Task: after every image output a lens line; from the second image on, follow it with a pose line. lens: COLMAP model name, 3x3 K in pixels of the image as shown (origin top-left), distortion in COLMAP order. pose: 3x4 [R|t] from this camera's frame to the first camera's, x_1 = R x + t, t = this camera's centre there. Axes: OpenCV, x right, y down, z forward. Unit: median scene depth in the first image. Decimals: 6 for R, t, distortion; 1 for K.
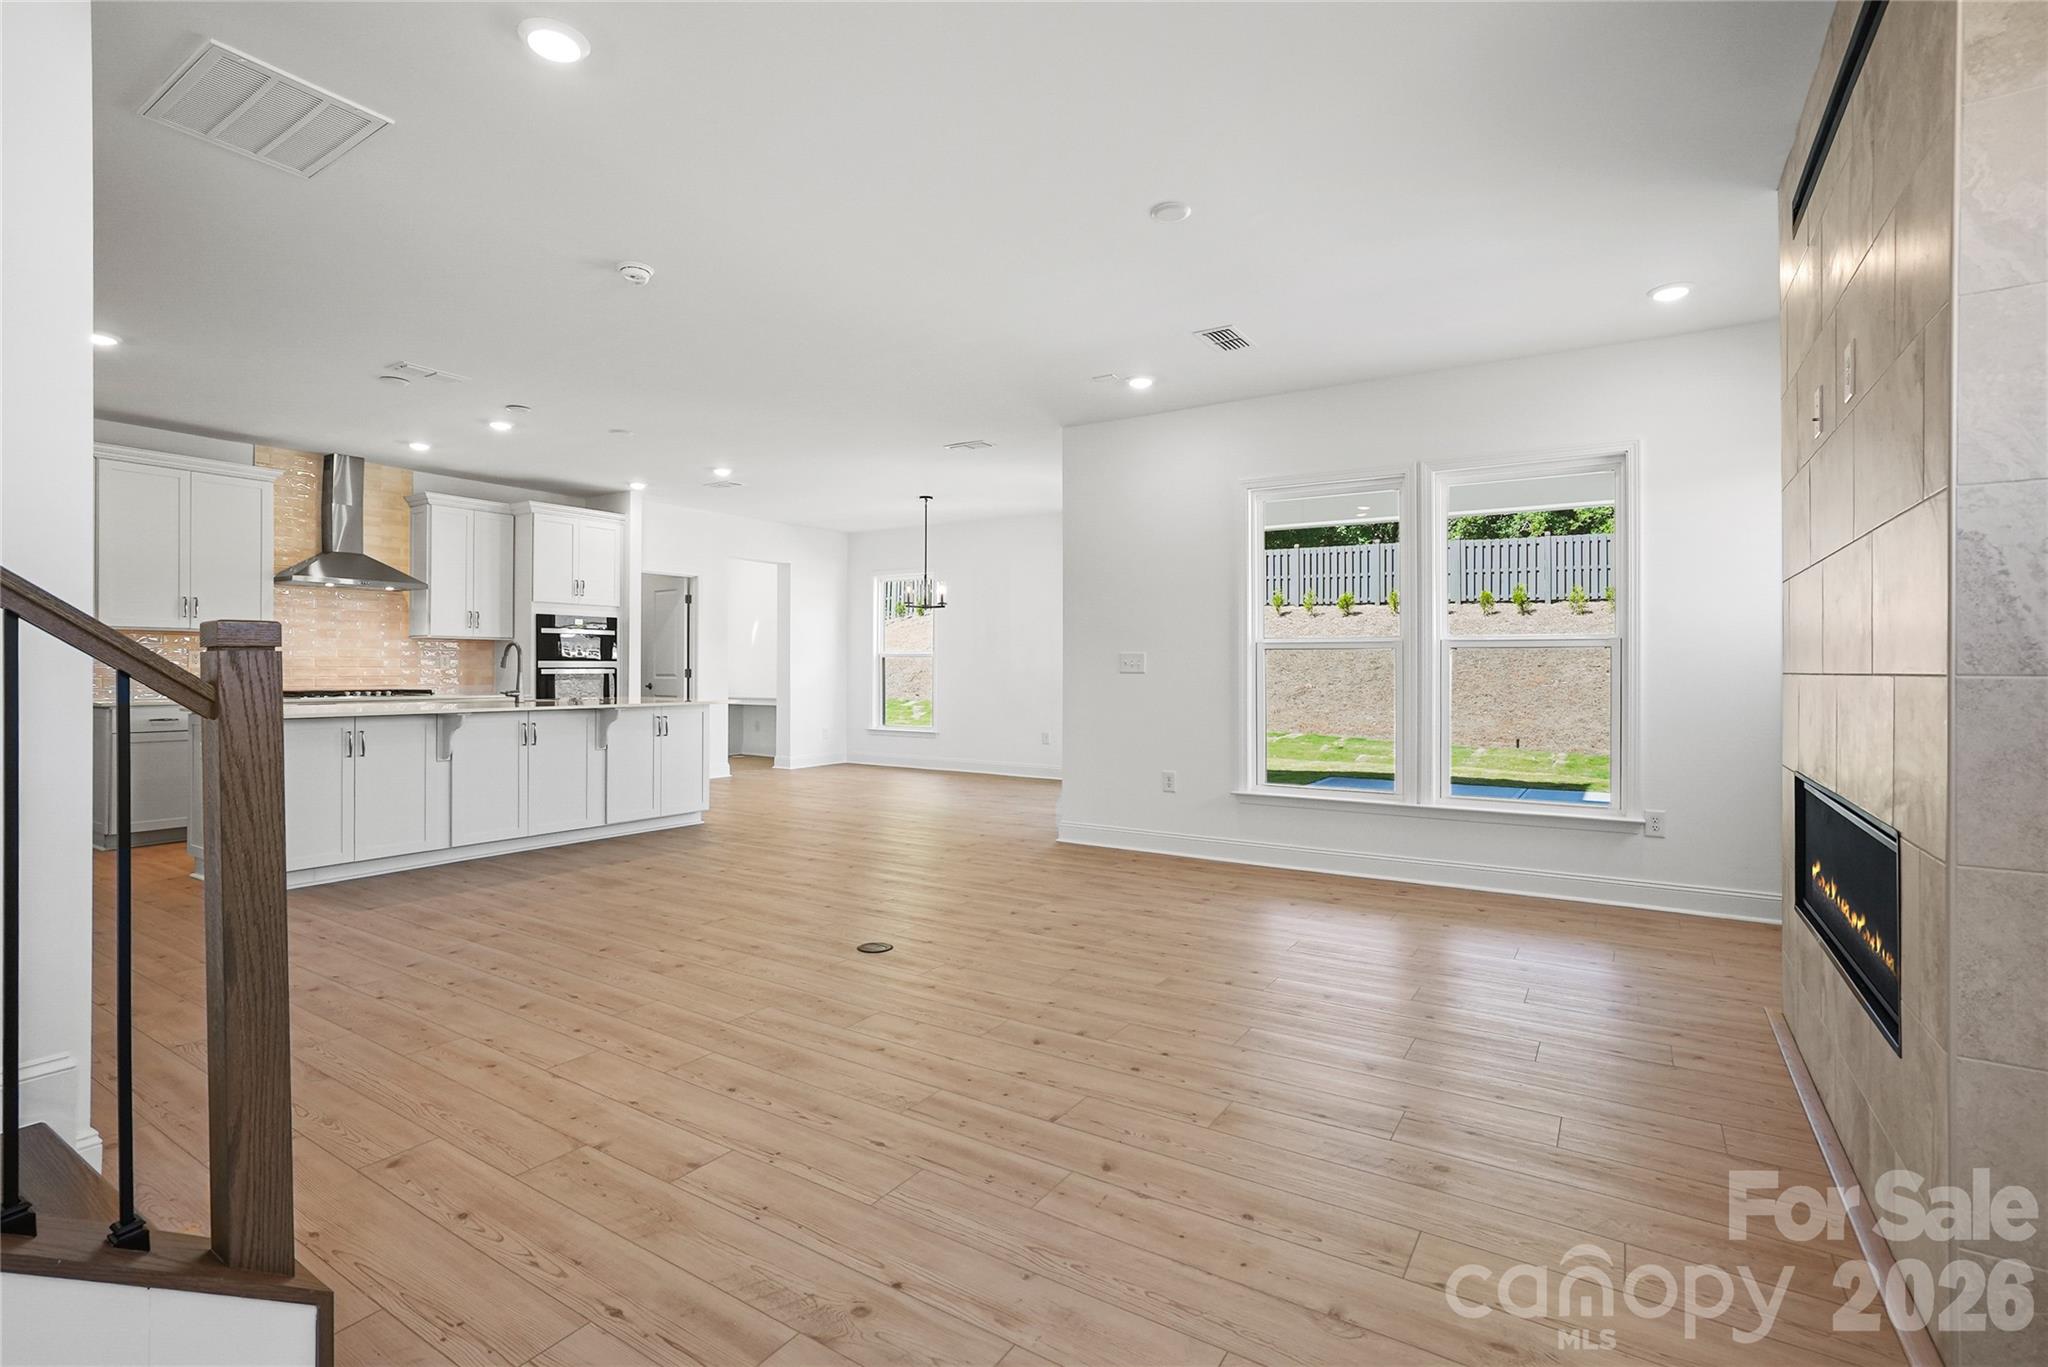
lens RADIAL K [[938.3, 0, 1024.0], [0, 938.3, 683.5], [0, 0, 1]] dist [-0.016788, 0.000081]
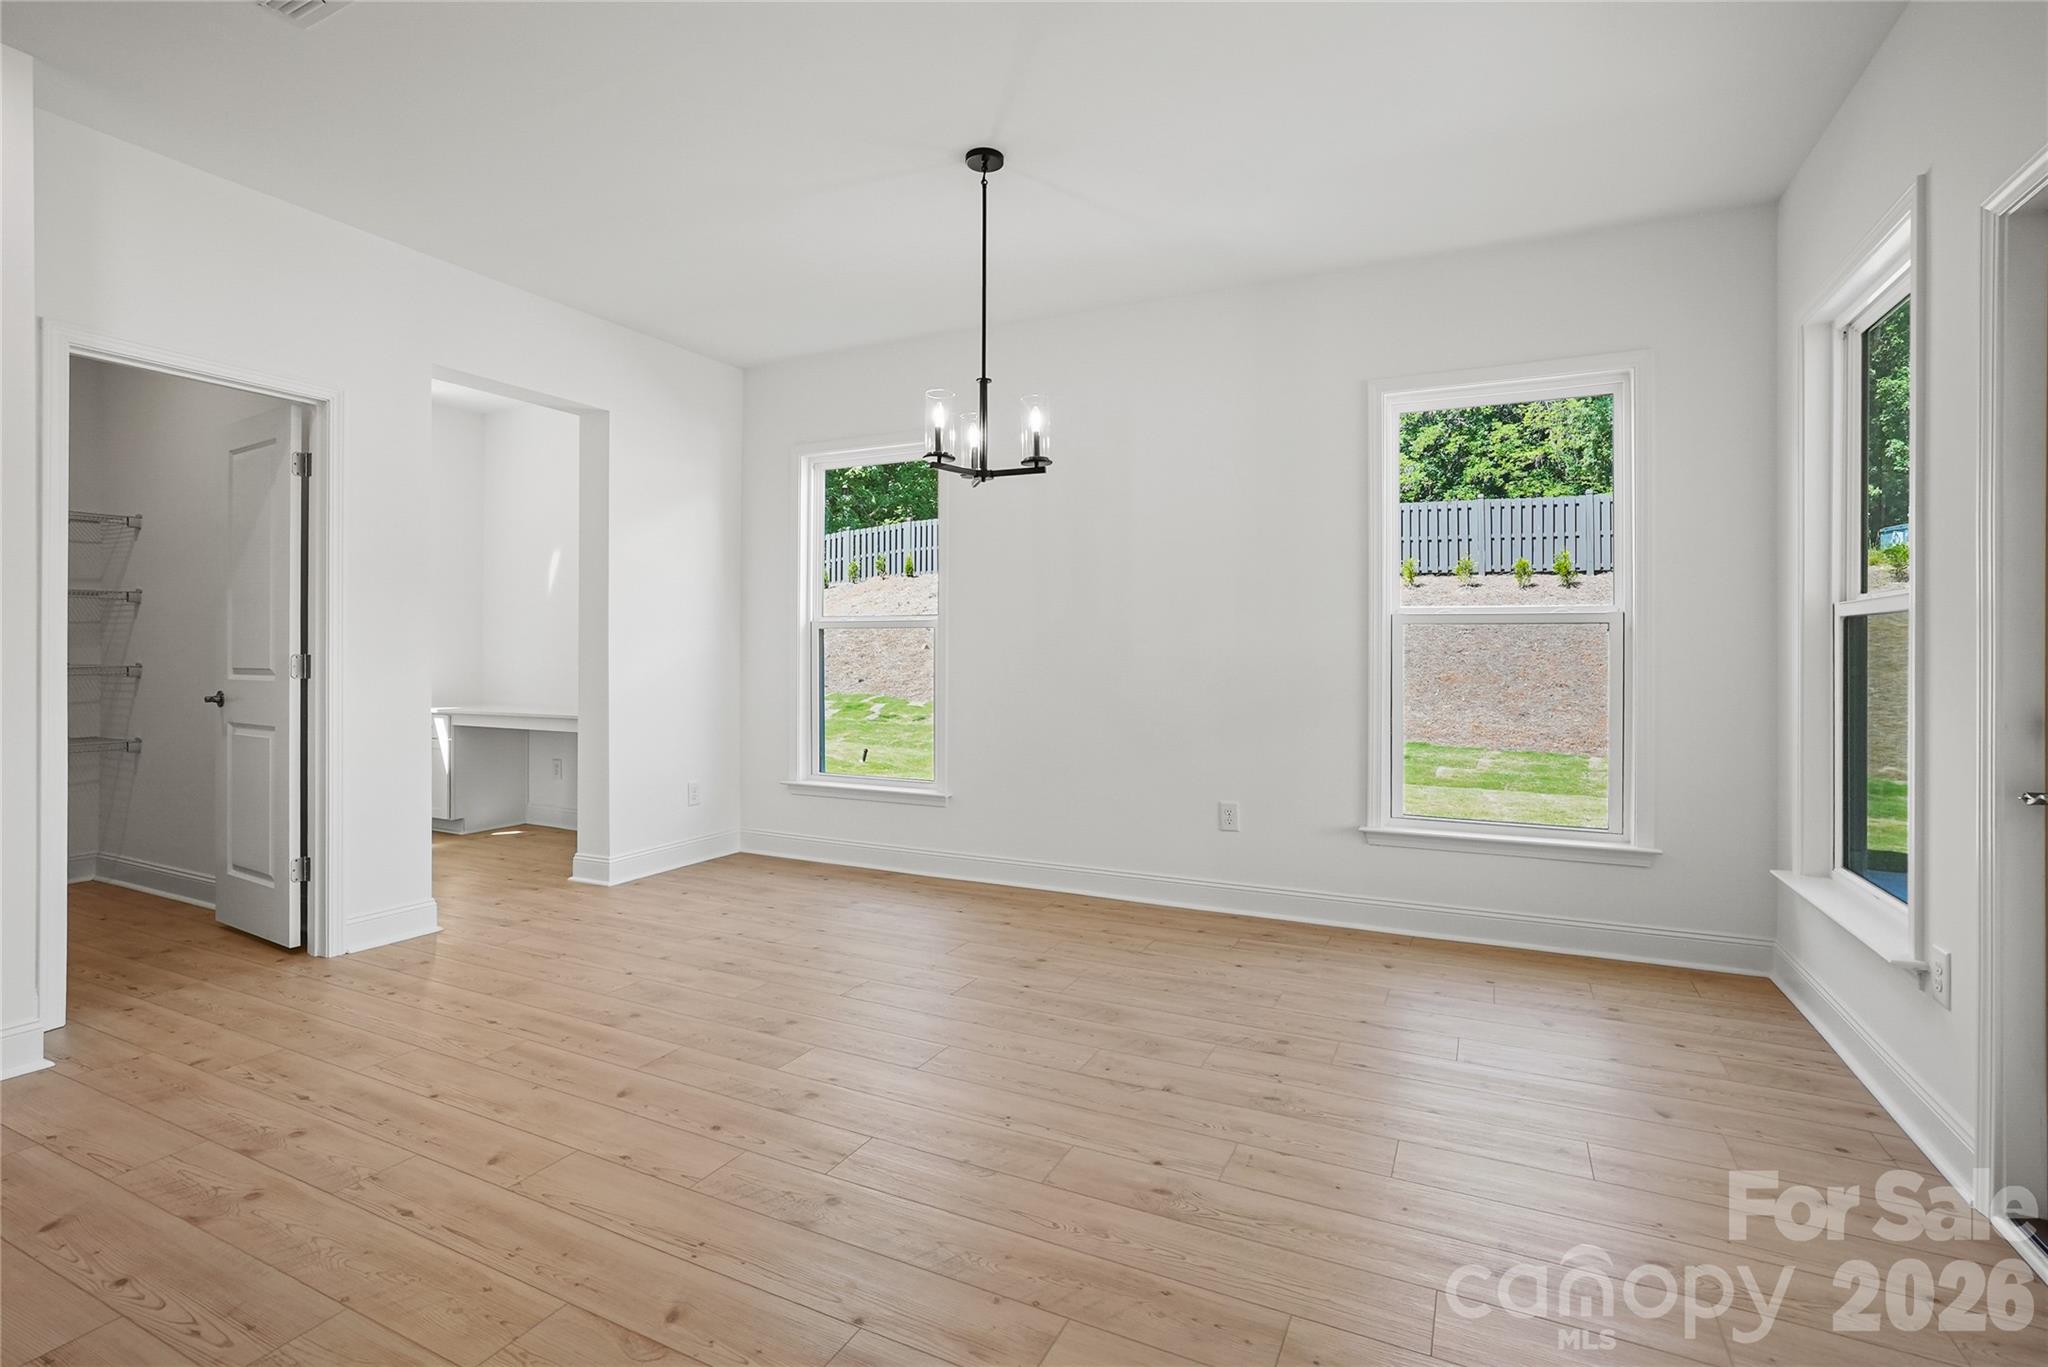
lens RADIAL K [[960.7, 0, 1024.3], [0, 960.7, 653.6], [0, 0, 1]] dist [-0.015512, 0.000493]
pose [[0.993429, -0.002030, 0.114434, -0.143562], [0.003993, 0.999849, -0.016925, -0.009626], [-0.114383, 0.017271, 0.993287, 0.712731]]
